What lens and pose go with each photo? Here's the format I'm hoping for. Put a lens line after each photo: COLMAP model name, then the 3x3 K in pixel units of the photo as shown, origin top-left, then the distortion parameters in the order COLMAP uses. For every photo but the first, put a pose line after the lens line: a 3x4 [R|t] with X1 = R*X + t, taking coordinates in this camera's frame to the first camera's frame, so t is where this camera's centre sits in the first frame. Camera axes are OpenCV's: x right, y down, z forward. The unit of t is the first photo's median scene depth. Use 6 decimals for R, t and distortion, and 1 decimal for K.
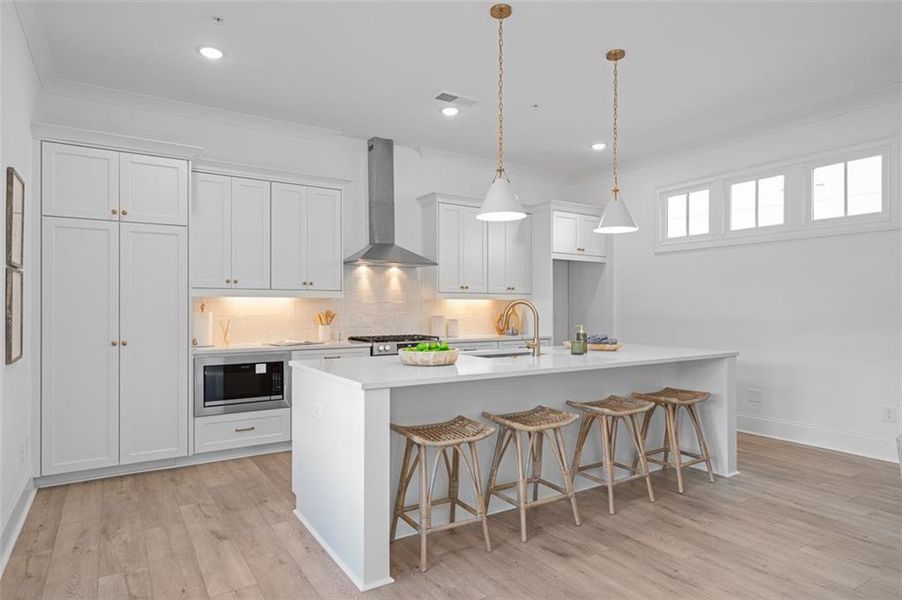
lens RADIAL K [[523.9, 0, 451.0], [0, 523.9, 300.0], [0, 0, 1]] dist [-0.001435, -0.000394]
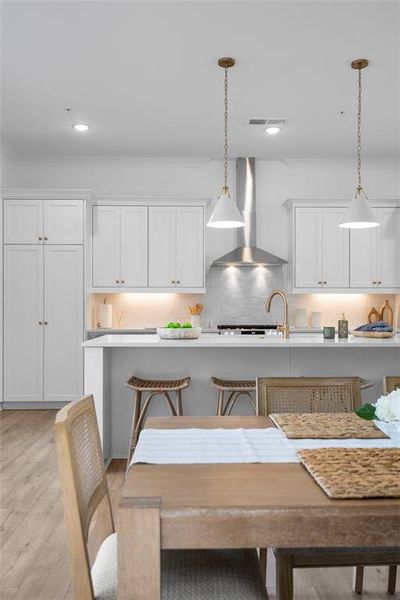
lens RADIAL K [[533.8, 0, 200.0], [0, 533.8, 300.0], [0, 0, 1]] dist [0.007319, 0.004230]
pose [[0.856650, -0.007043, -0.515851, 0.466631], [0.005033, 0.999973, -0.005294, 0.020195], [0.515874, 0.001938, 0.856662, -0.094887]]
